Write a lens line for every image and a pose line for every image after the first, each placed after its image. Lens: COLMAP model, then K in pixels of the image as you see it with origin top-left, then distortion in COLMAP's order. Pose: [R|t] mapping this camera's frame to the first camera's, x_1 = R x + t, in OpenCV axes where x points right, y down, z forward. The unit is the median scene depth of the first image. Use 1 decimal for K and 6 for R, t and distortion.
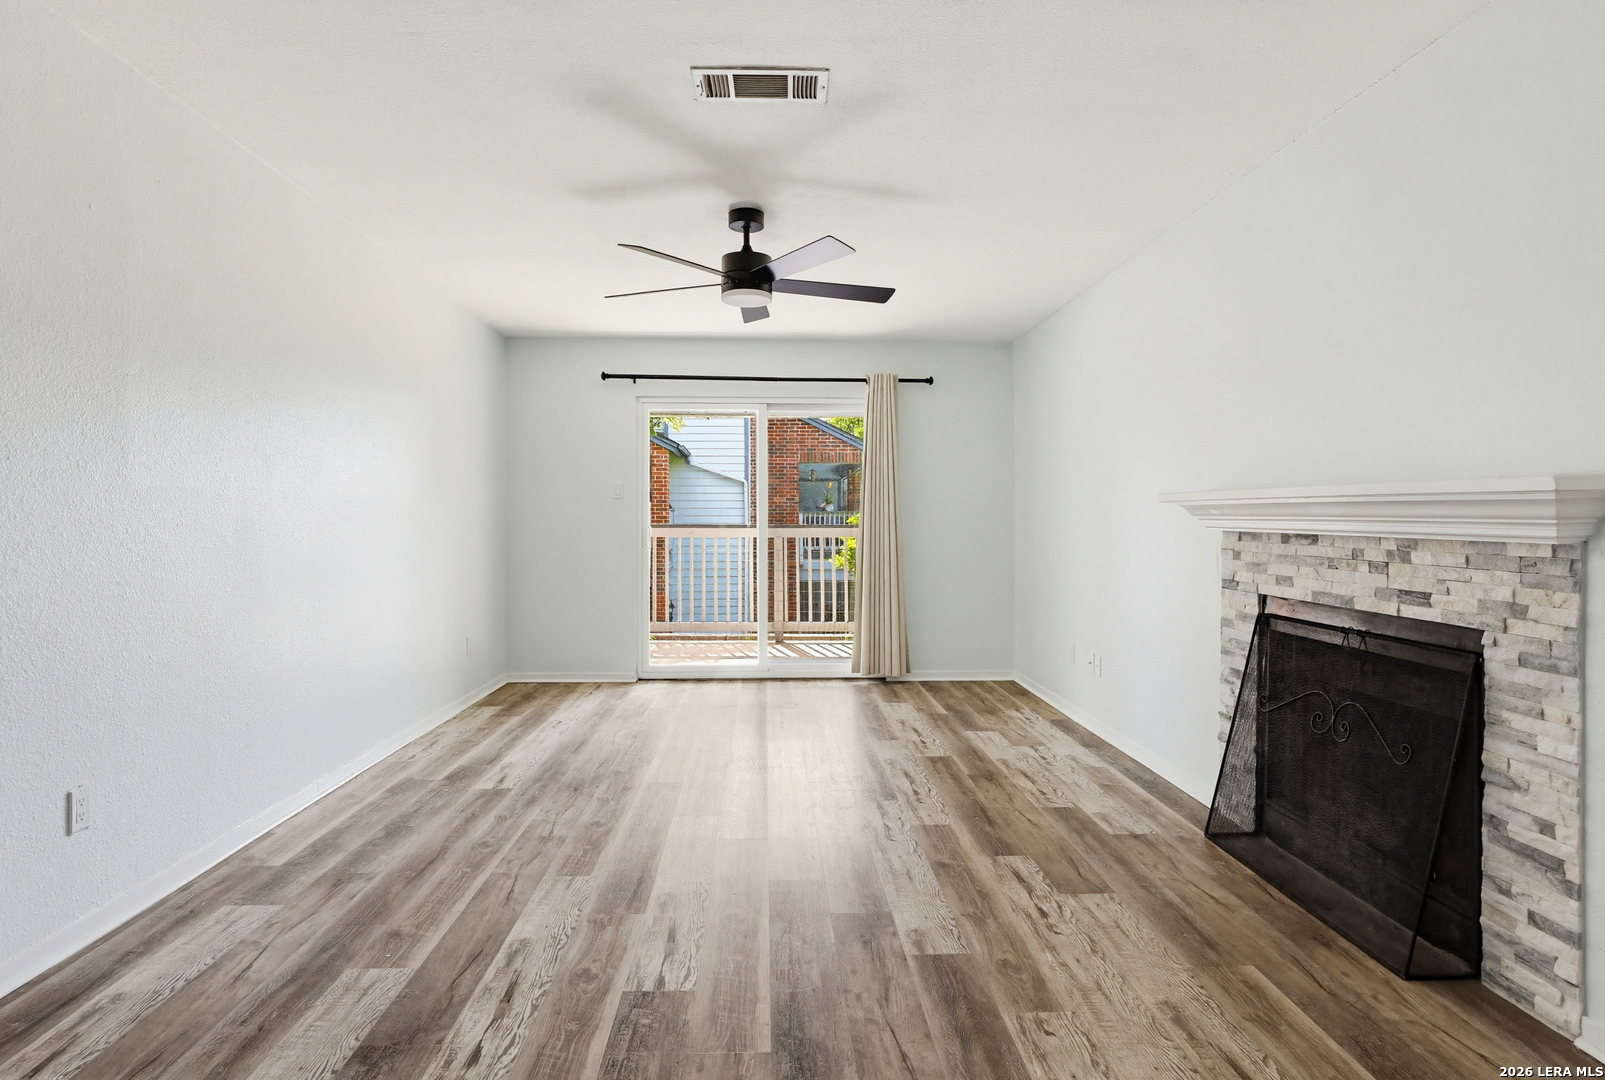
lens RADIAL K [[869.4, 0, 809.7], [0, 869.4, 523.0], [0, 0, 1]] dist [-0.025330, 0.010058]
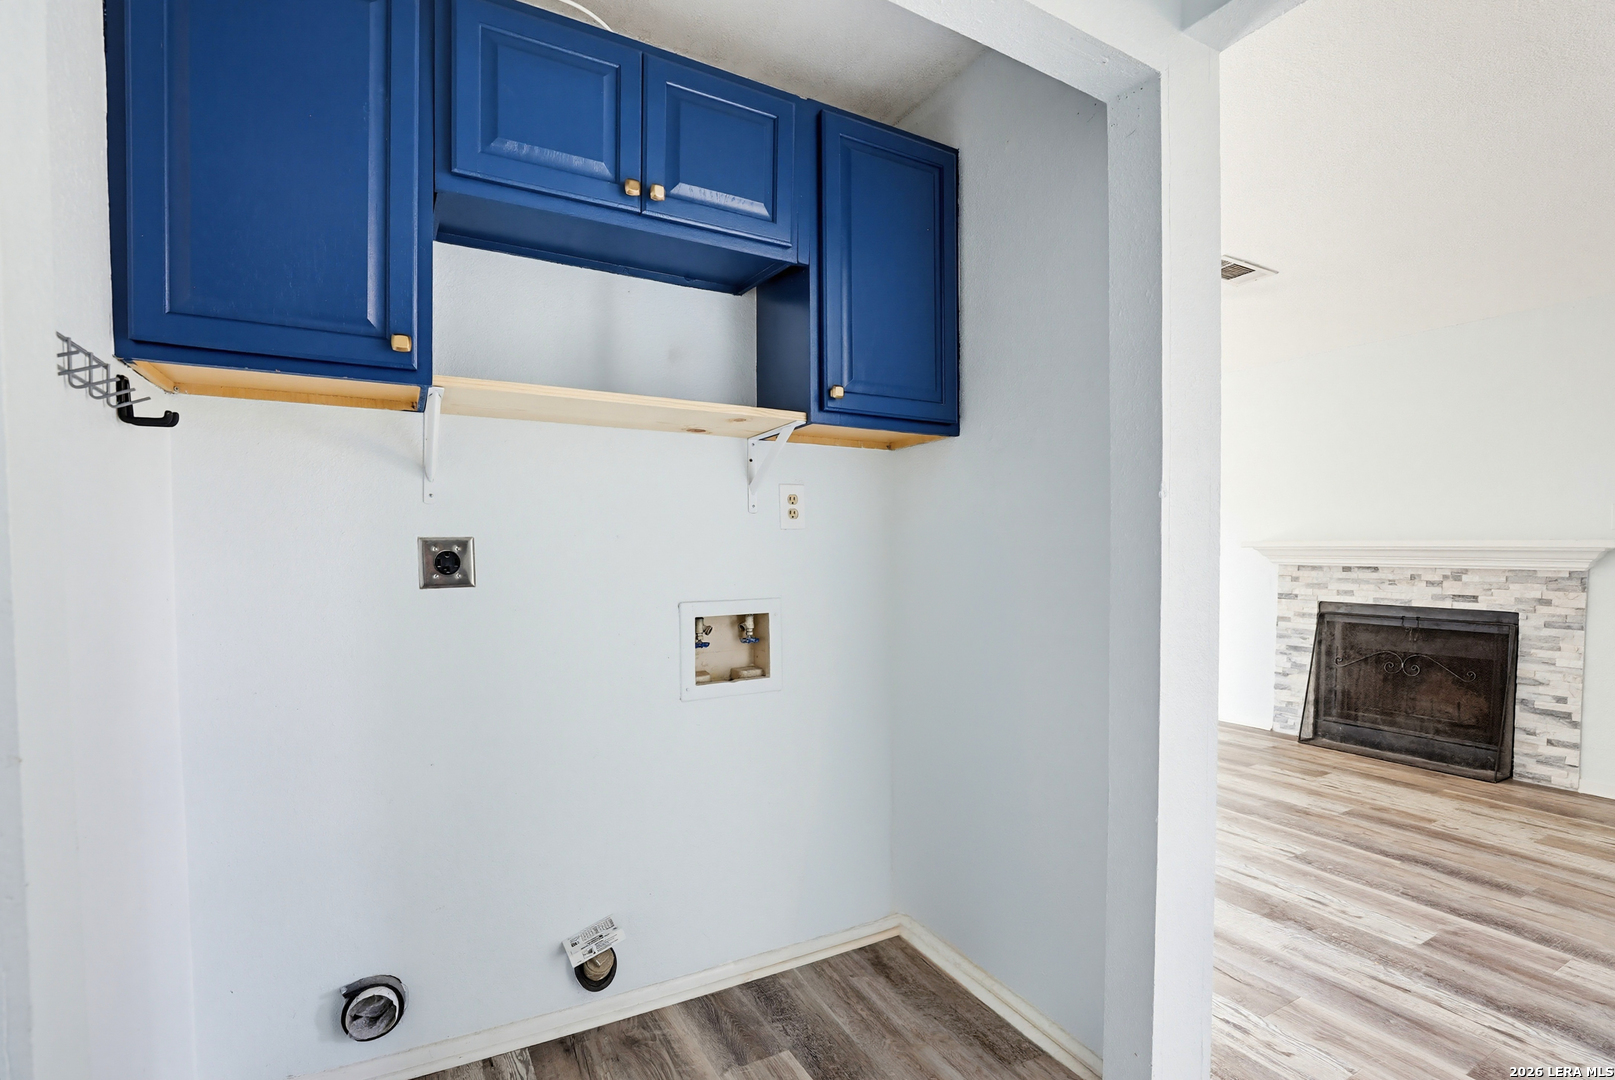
lens RADIAL K [[756.9, 0, 852.6], [0, 756.9, 590.7], [0, 0, 1]] dist [-0.000582, 0.001923]
pose [[0.872919, -0.026041, 0.487170, -1.237290], [0.003985, 0.998922, 0.046255, -0.015703], [-0.487849, -0.038436, 0.872082, 0.149023]]
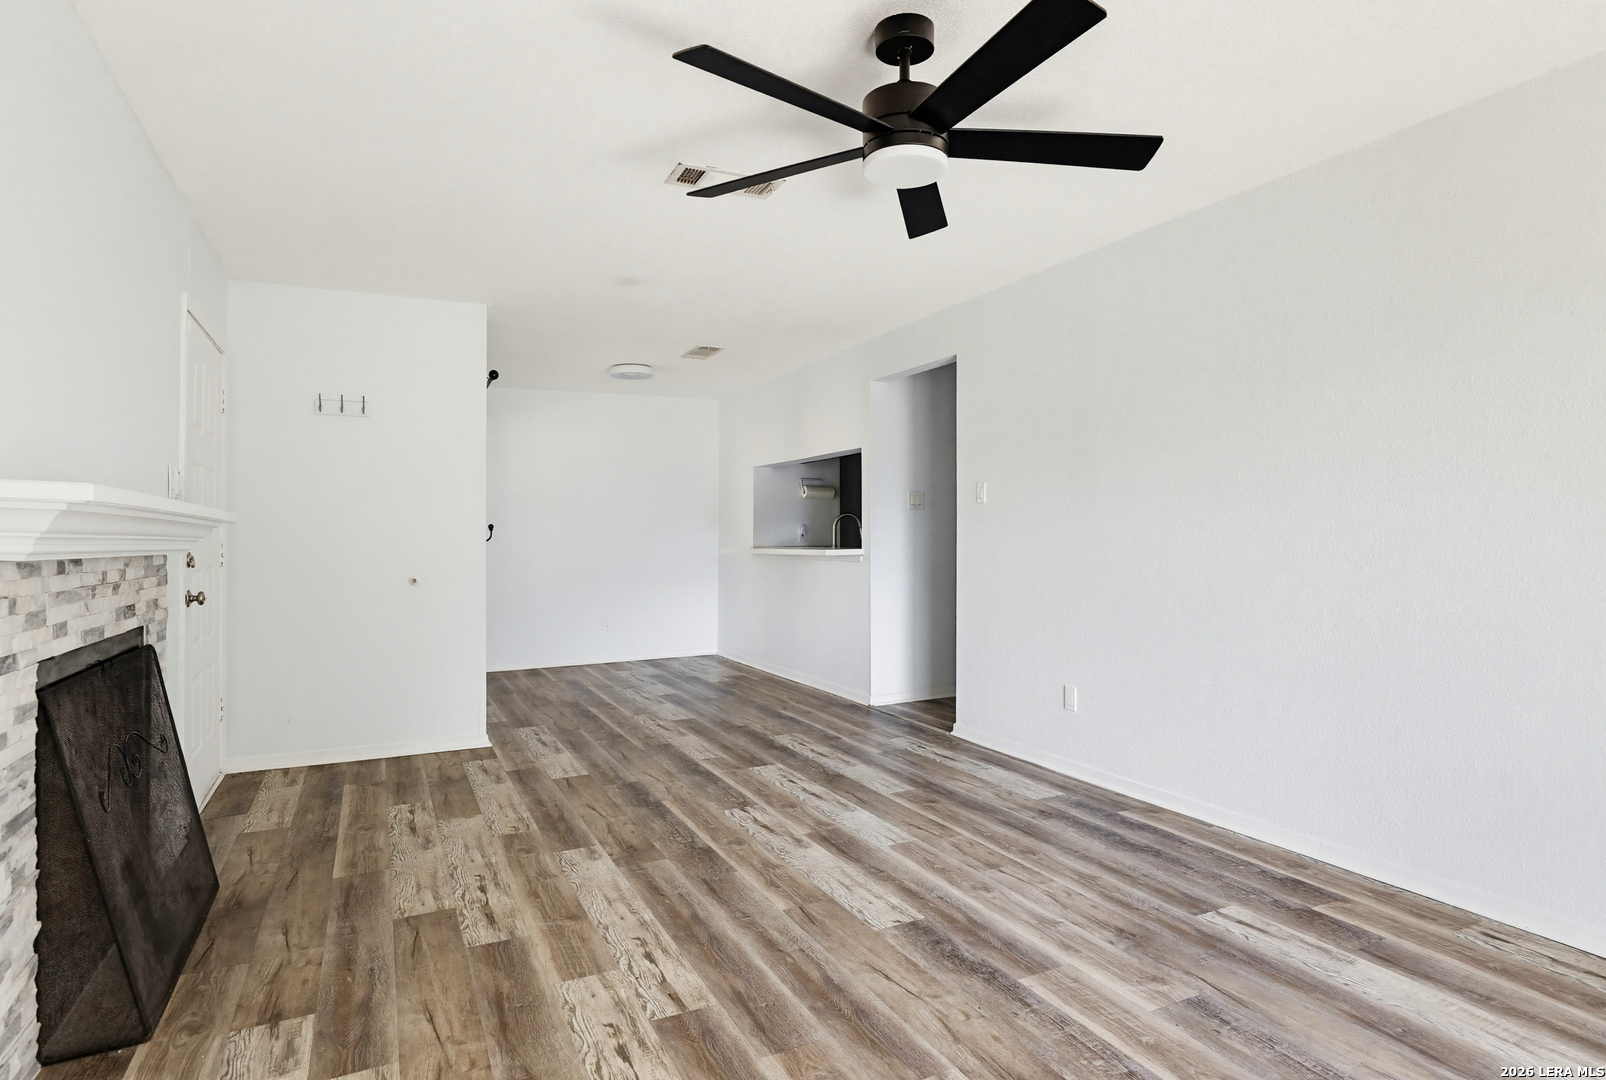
lens RADIAL K [[869.9, 0, 787.2], [0, 869.9, 533.6], [0, 0, 1]] dist [-0.025330, 0.010058]
pose [[-0.925153, 0.003589, -0.379579, 0.311036], [0.003455, 0.999993, 0.001033, -0.007398], [0.379580, -0.000356, -0.925159, 2.072499]]
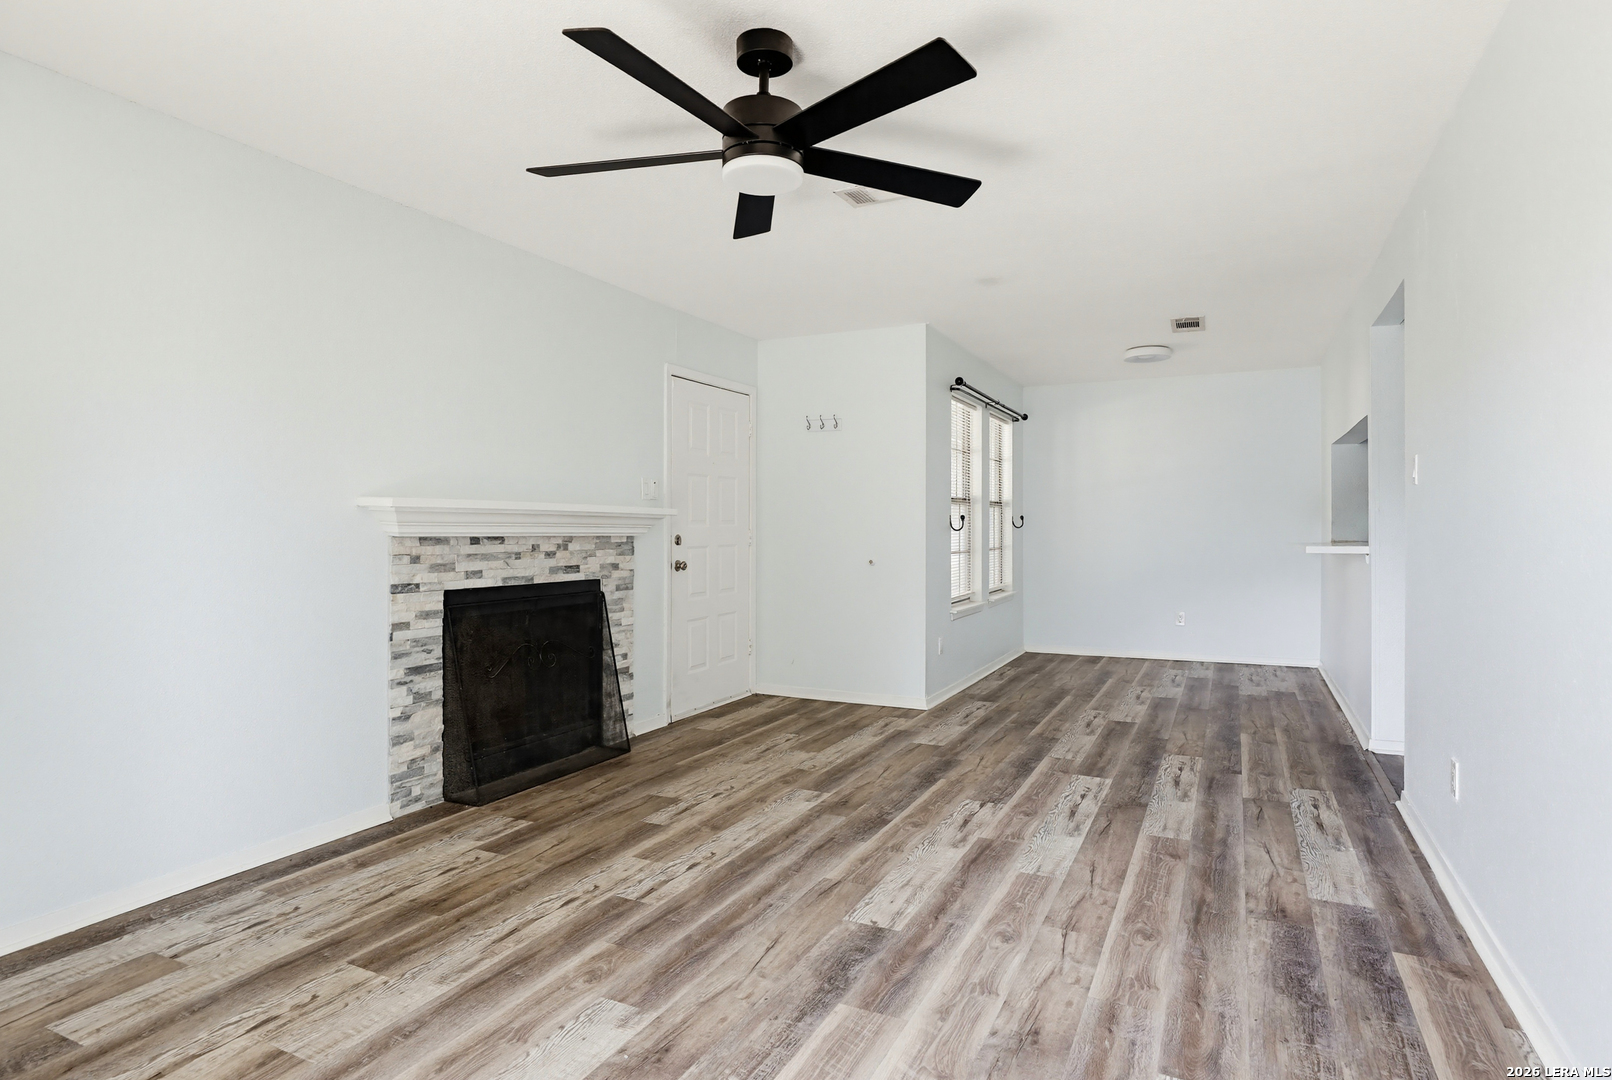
lens RADIAL K [[850.7, 0, 821.0], [0, 850.7, 537.7], [0, 0, 1]] dist [-0.027564, 0.010545]
pose [[-0.875244, -0.012103, 0.483531, -0.548155], [-0.002675, 0.999793, 0.020183, -0.014495], [-0.483675, 0.016372, -0.875095, 2.060577]]
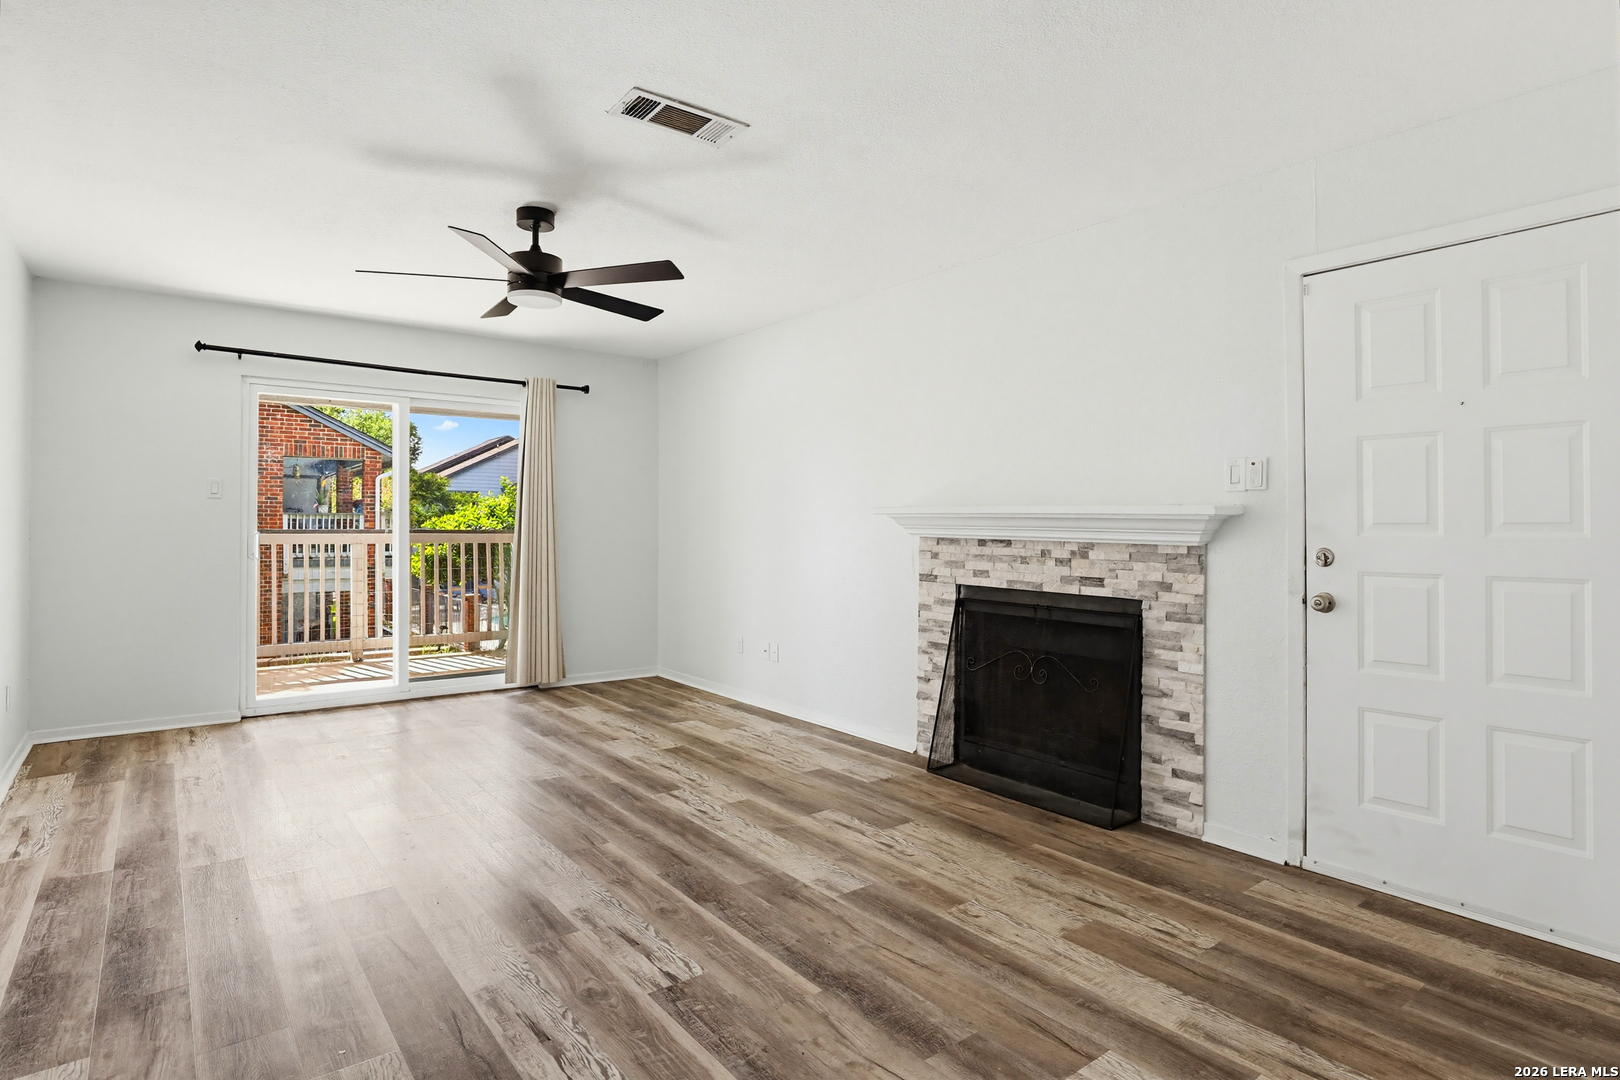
lens RADIAL K [[855.0, 0, 829.9], [0, 855.0, 522.6], [0, 0, 1]] dist [-0.027564, 0.010545]
pose [[0.809955, 0.005748, 0.586464, -0.493542], [-0.003005, 0.999980, -0.005651, -0.006409], [-0.586485, 0.002815, 0.809955, 0.048674]]
